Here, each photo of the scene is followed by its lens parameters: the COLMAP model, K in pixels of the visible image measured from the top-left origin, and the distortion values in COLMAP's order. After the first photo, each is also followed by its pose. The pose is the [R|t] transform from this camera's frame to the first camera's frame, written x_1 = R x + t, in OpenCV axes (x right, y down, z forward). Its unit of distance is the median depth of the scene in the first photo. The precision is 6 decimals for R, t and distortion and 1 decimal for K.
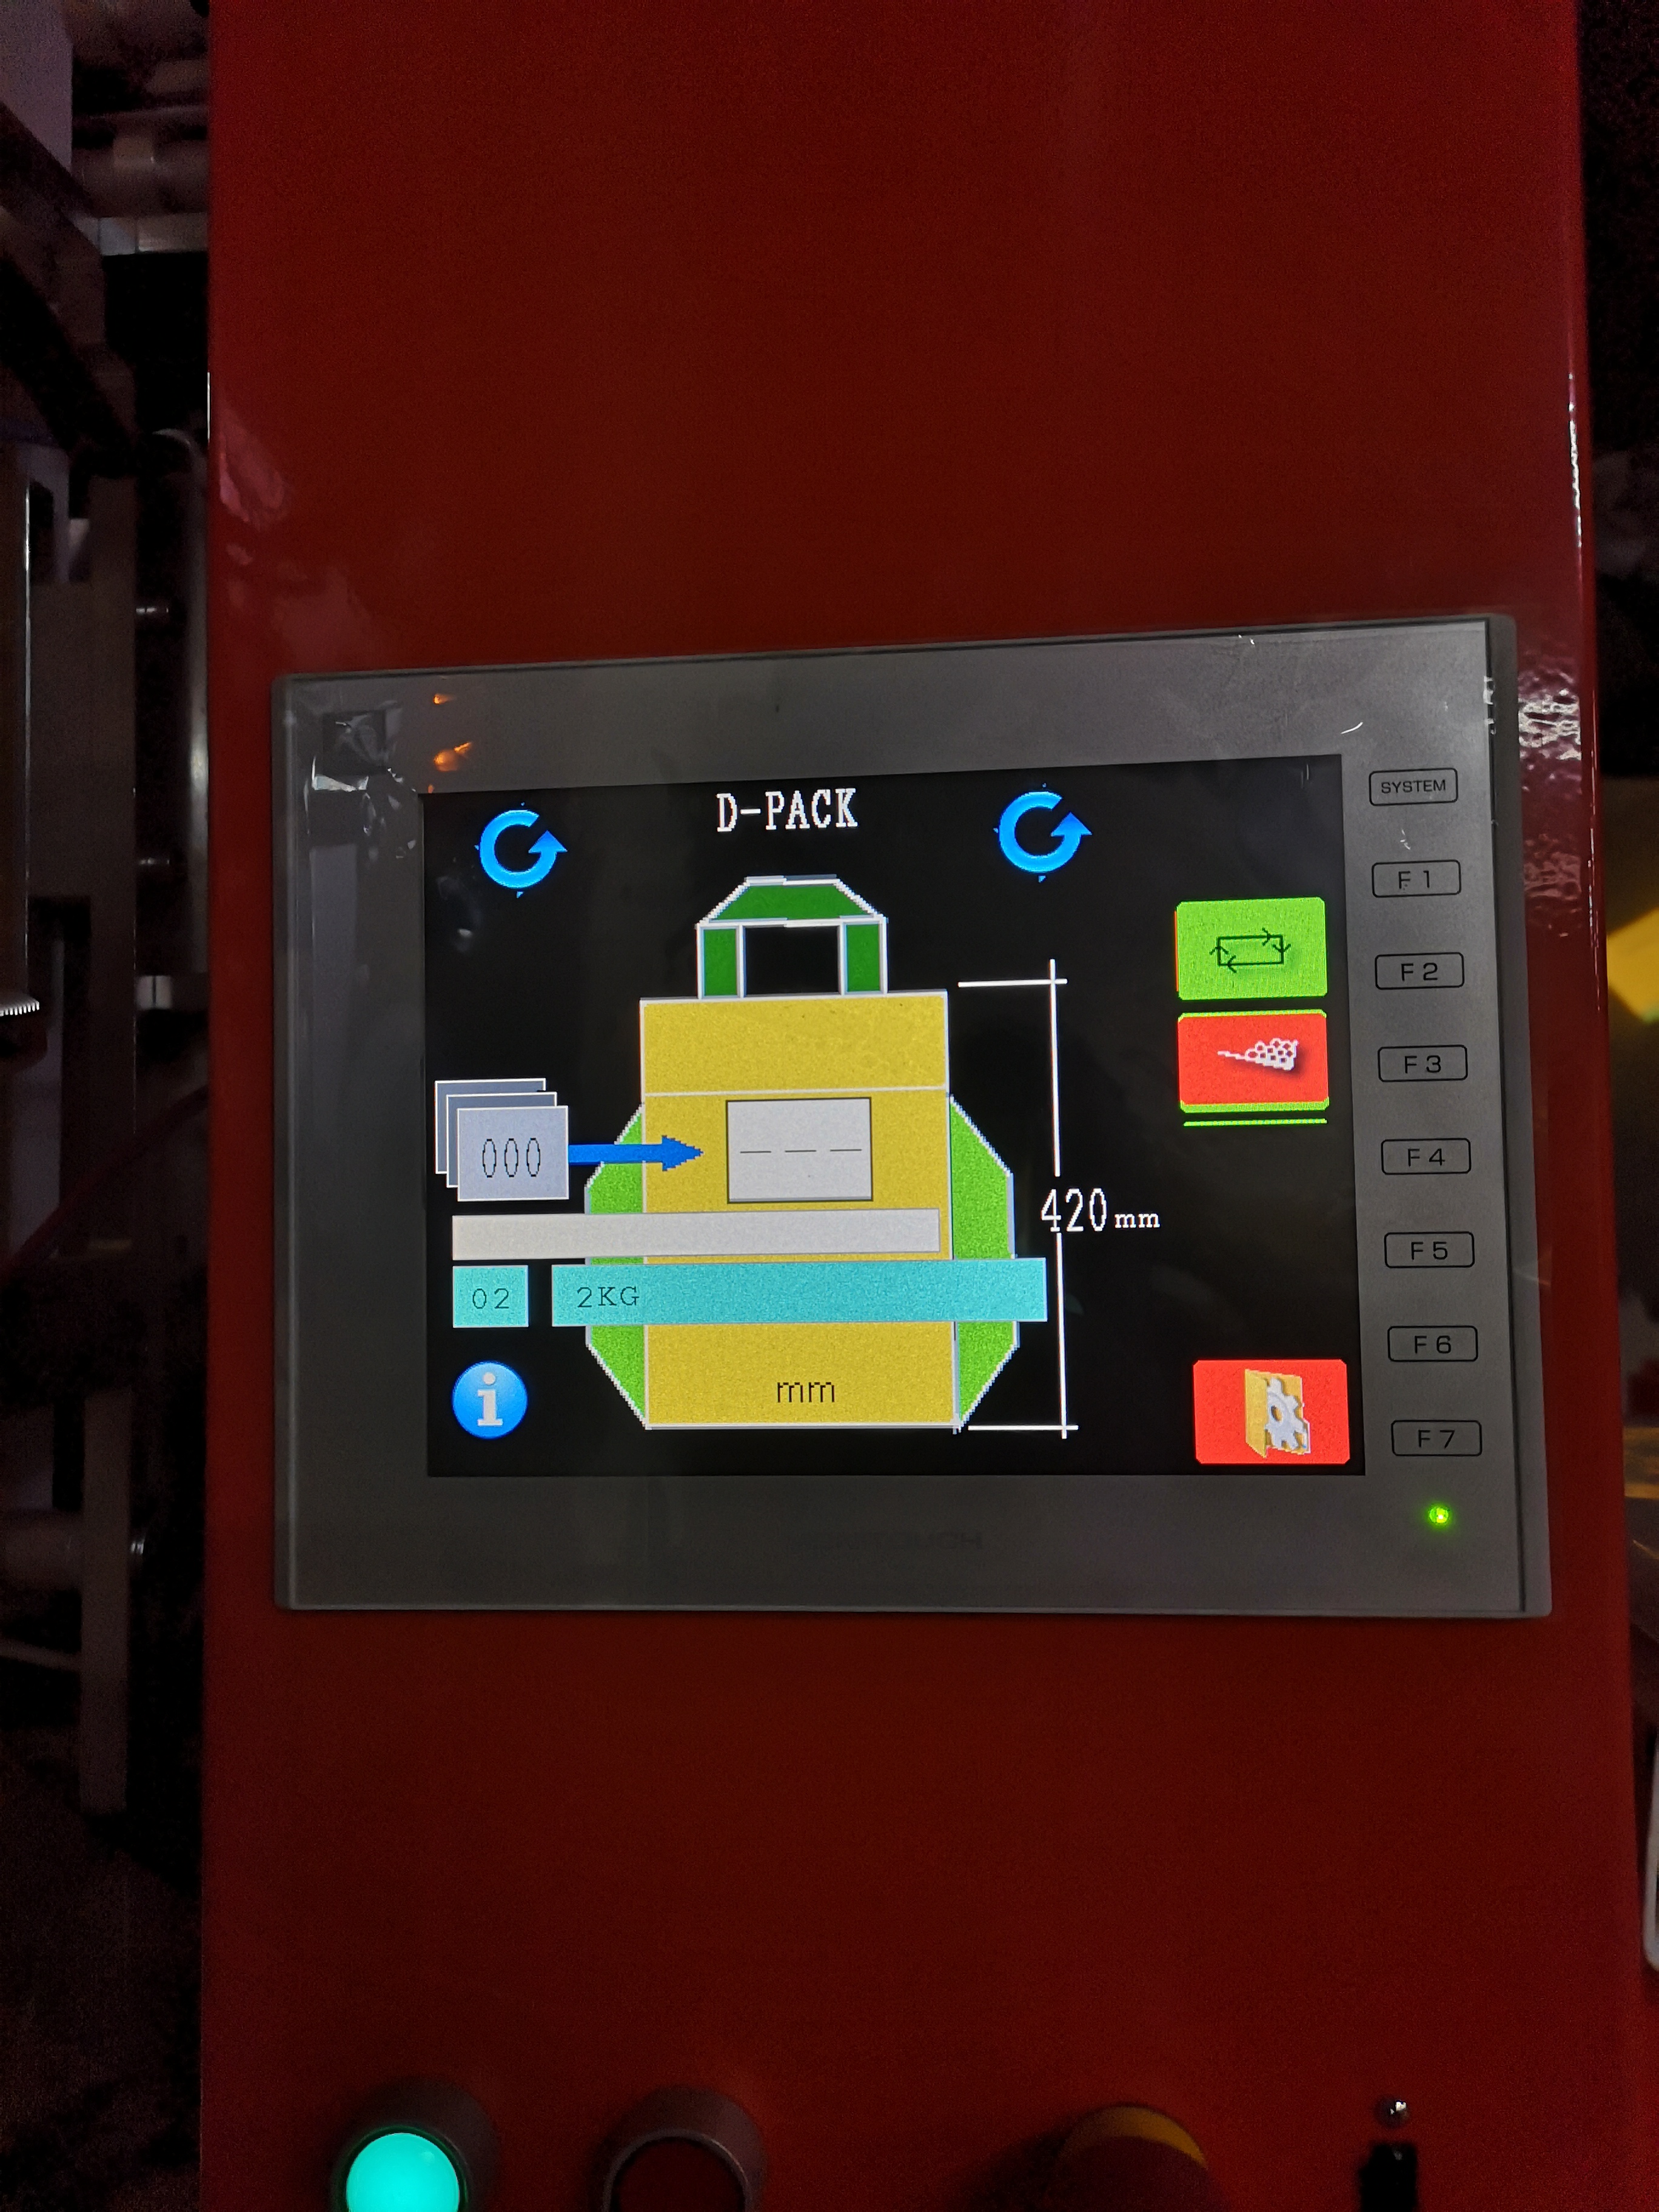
lens RADIAL K [[1730.4, 0, 829.5], [0, 1730.4, 1106.0], [0, 0, 1]] dist [-0.005924, -0.001778]
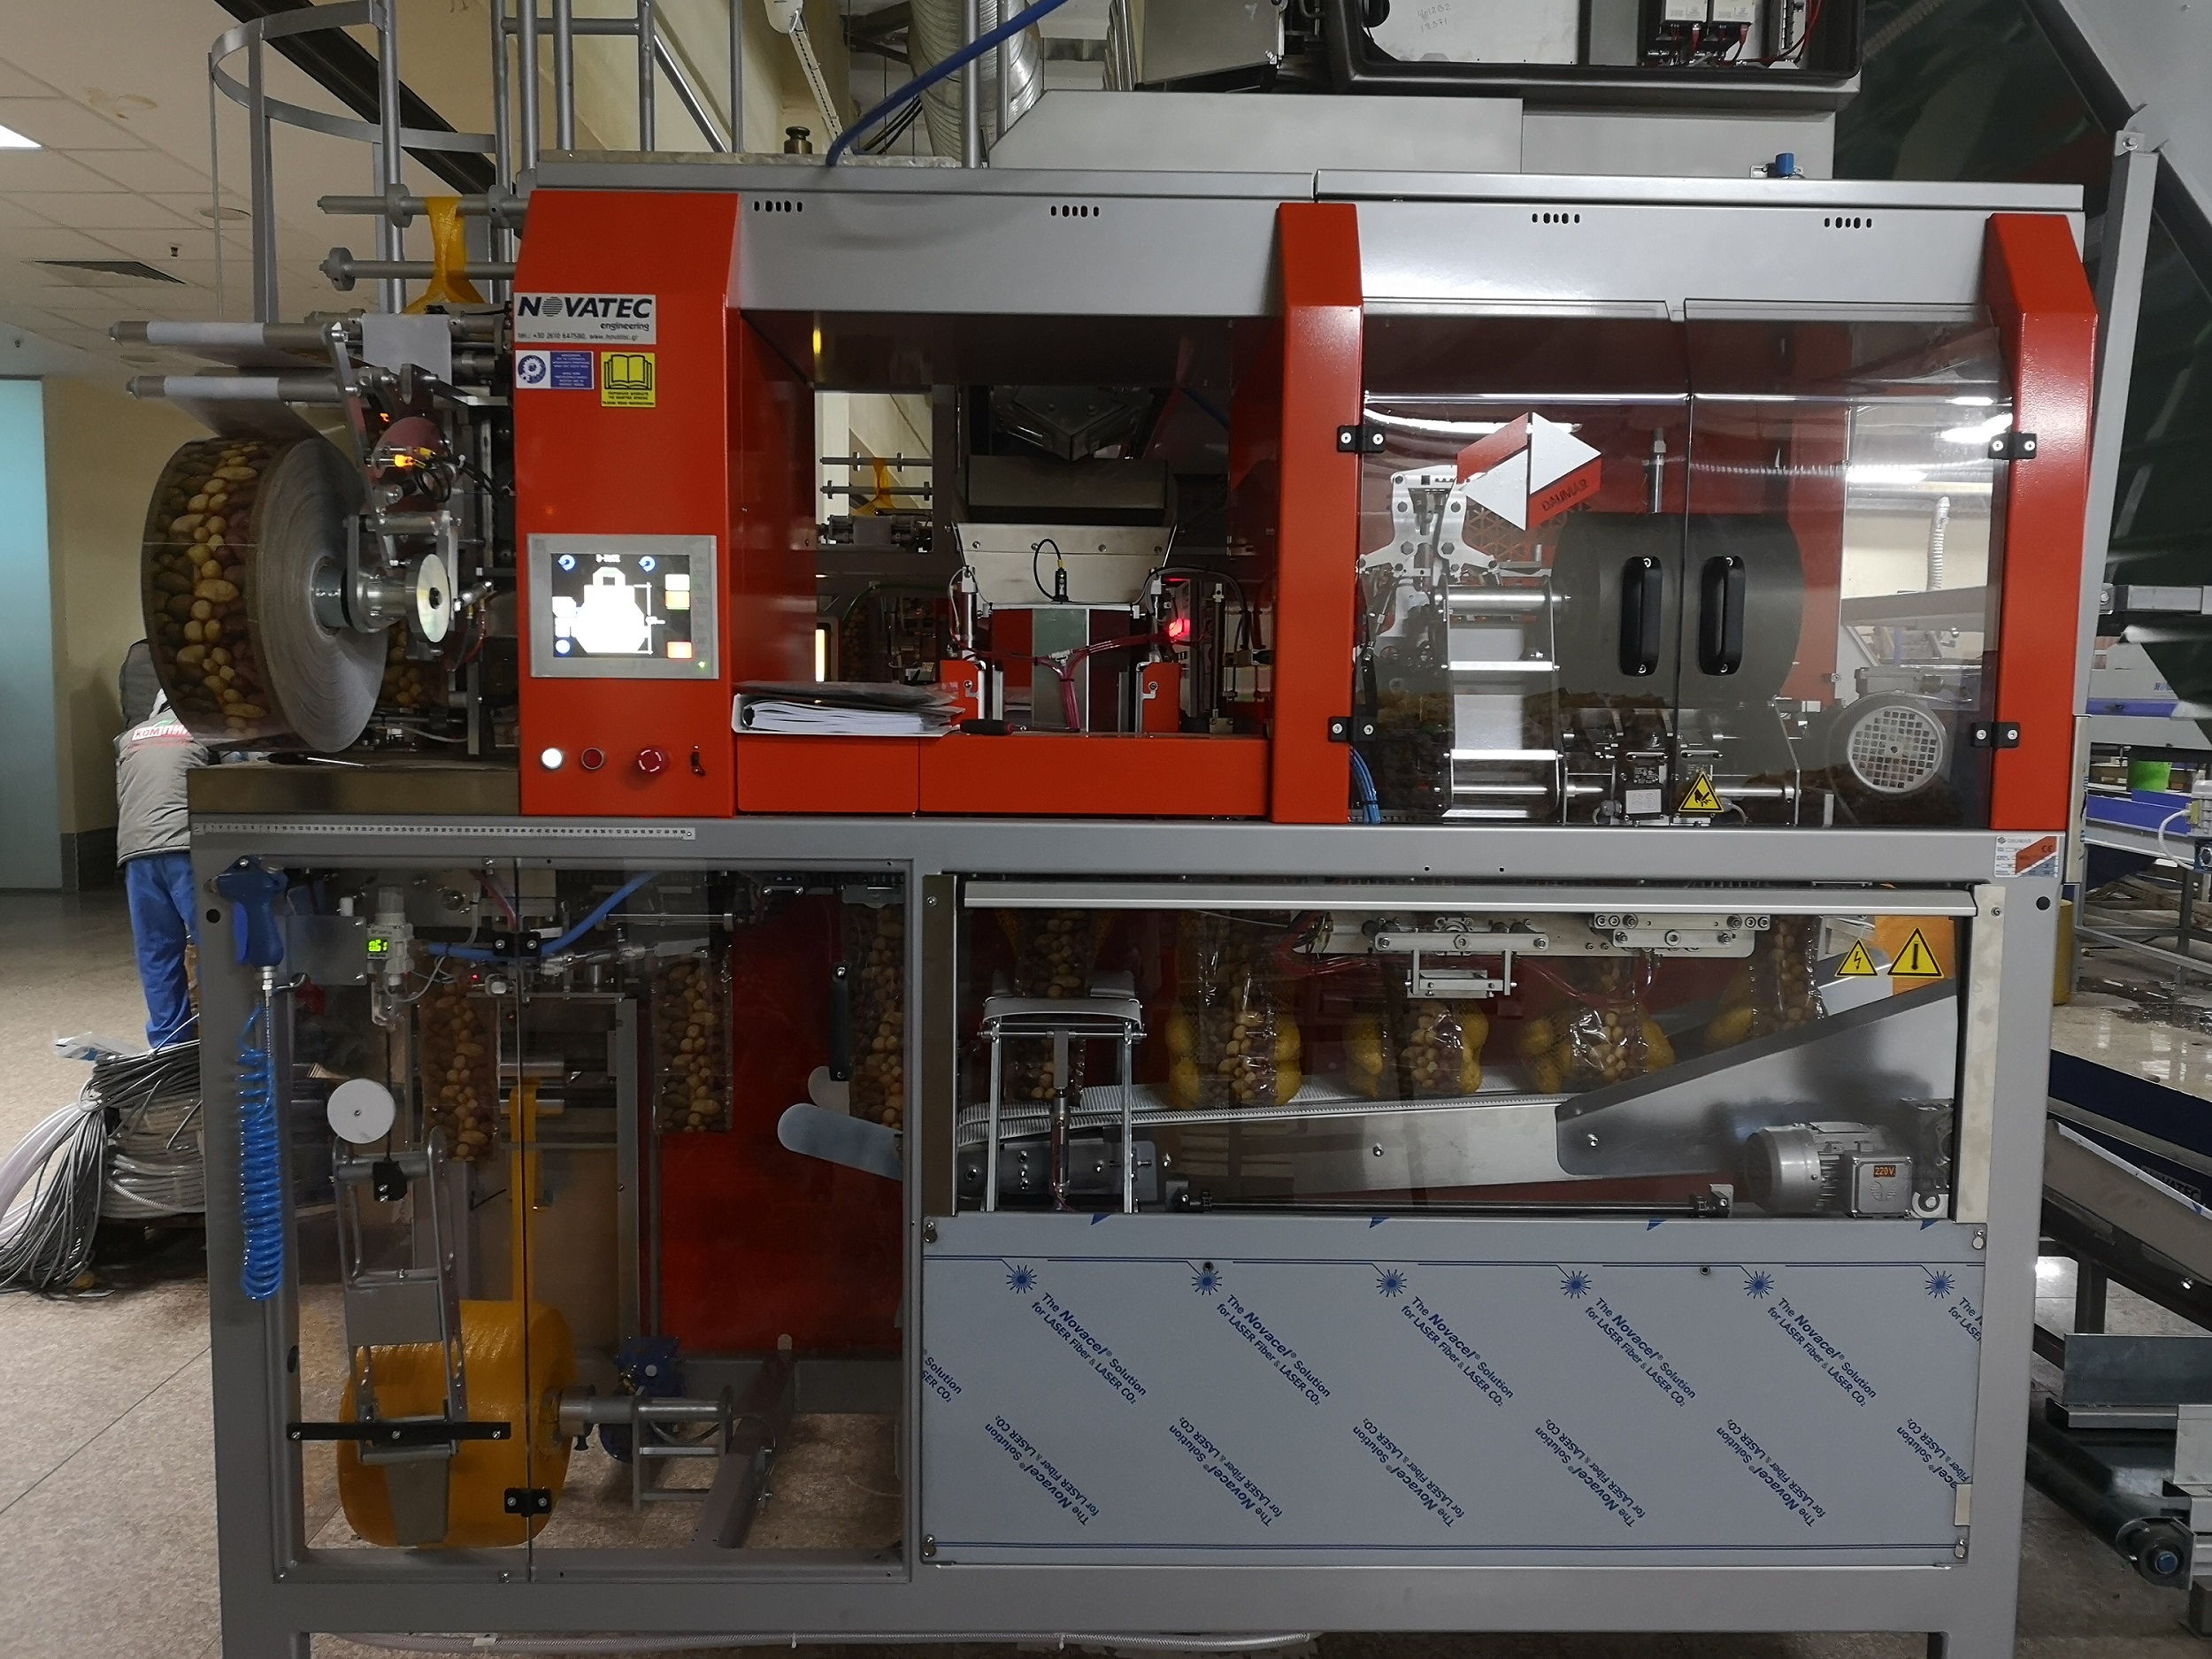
lens RADIAL K [[1730.4, 0, 1106.0], [0, 1730.4, 829.5], [0, 0, 1]] dist [-0.005924, -0.001778]
pose [[0.991777, 0.016342, 0.126931, 1.050049], [-0.034398, 0.989356, 0.141393, -0.146014], [-0.123269, -0.144597, 0.981782, -5.933090]]
